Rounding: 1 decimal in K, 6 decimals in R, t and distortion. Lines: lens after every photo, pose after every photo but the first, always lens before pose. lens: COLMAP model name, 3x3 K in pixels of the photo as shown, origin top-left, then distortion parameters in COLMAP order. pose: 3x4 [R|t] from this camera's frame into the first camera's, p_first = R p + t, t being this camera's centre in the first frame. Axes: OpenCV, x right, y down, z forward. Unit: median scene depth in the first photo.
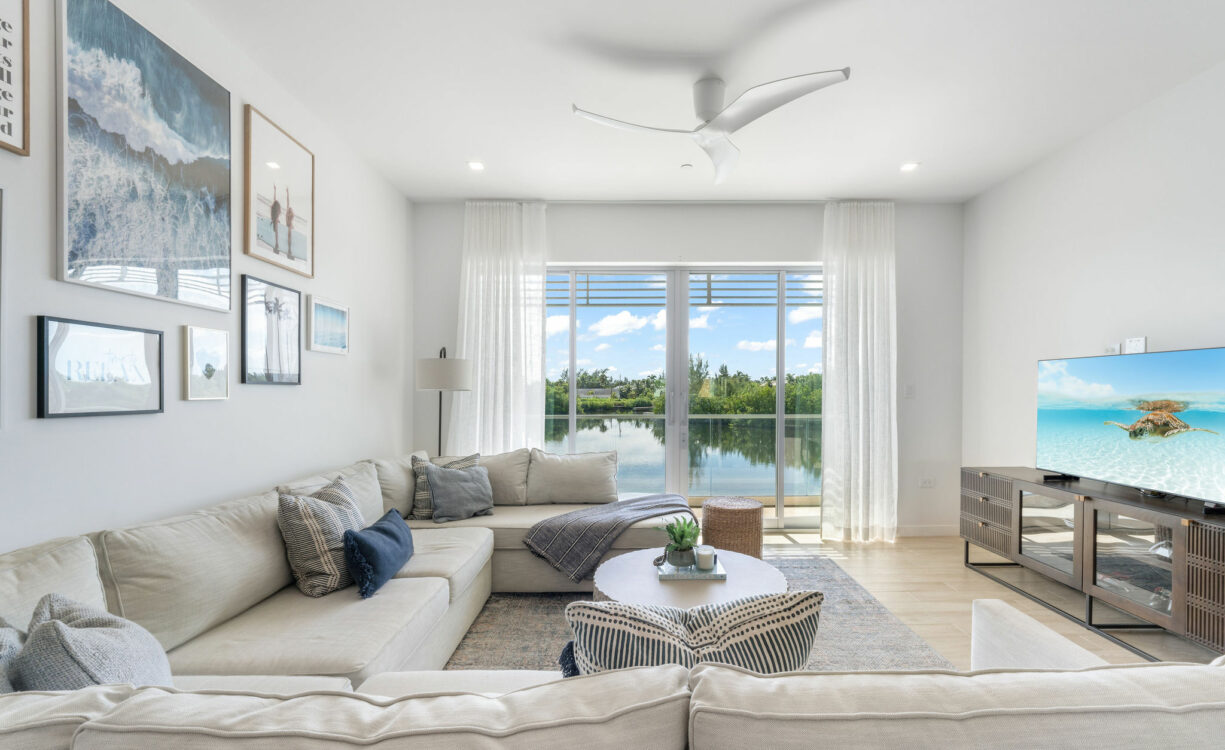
lens RADIAL K [[515.9, 0, 631.8], [0, 515.9, 395.5], [0, 0, 1]] dist [-0.003202, -0.000196]
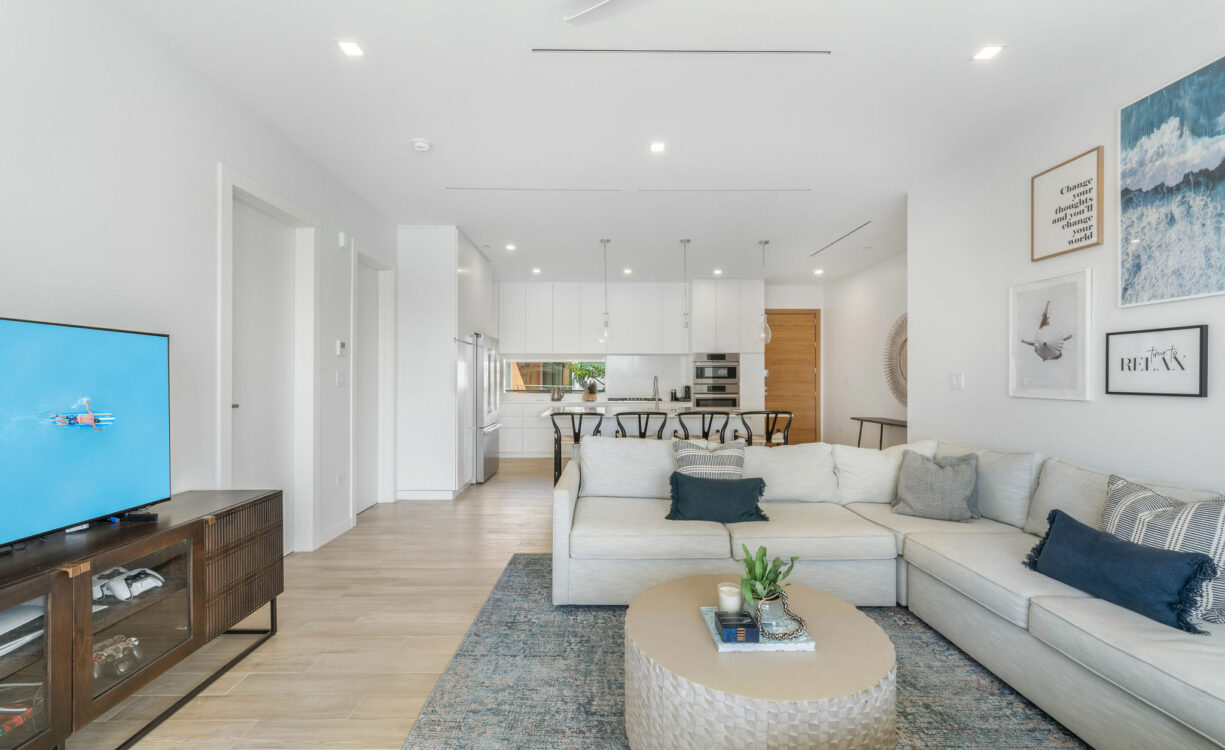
lens RADIAL K [[502.0, 0, 599.5], [0, 502.0, 378.0], [0, 0, 1]] dist [0.000095, -0.000188]
pose [[-0.999965, 0.001142, 0.008344, 0.283010], [0.001201, 0.999974, 0.007094, -0.012524], [-0.008336, 0.007104, -0.999940, 1.492140]]
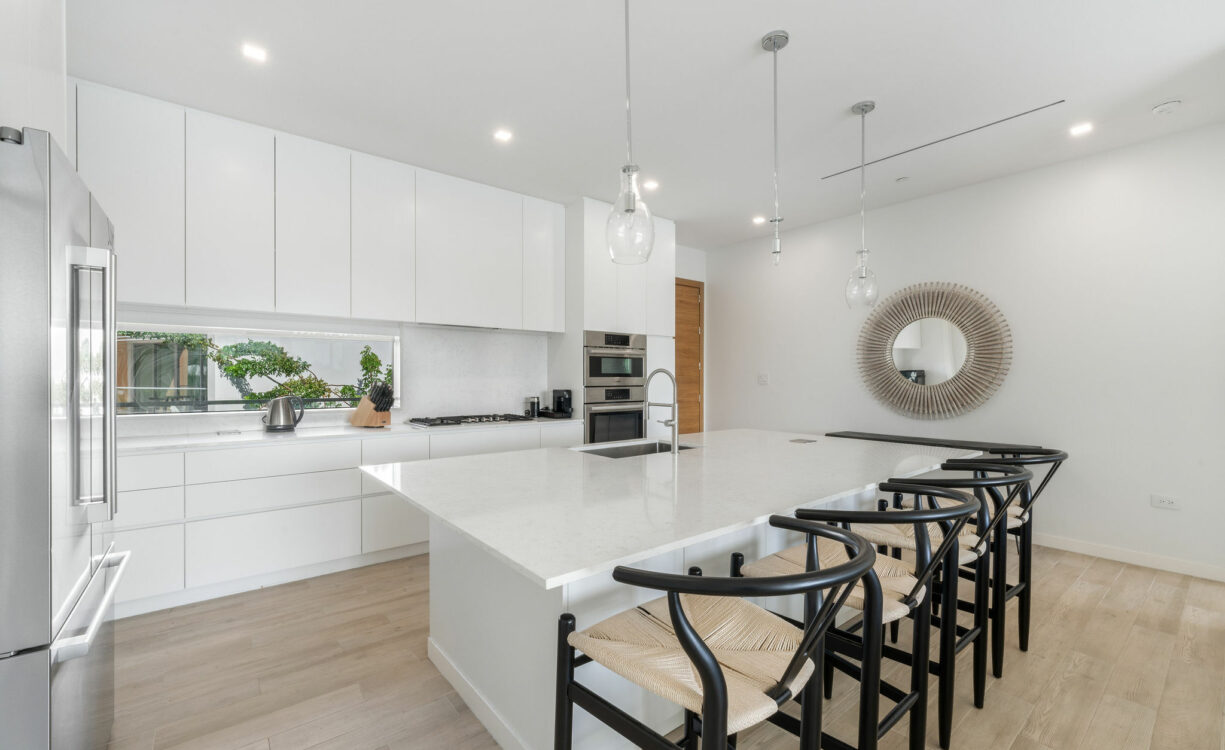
lens RADIAL K [[498.2, 0, 602.1], [0, 498.2, 378.7], [0, 0, 1]] dist [-0.002229, -0.000199]
pose [[-0.789758, 0.001727, -0.613416, 0.692637], [-0.006525, 0.999916, 0.011217, -0.000452], [0.613384, 0.012862, -0.789680, -0.078495]]
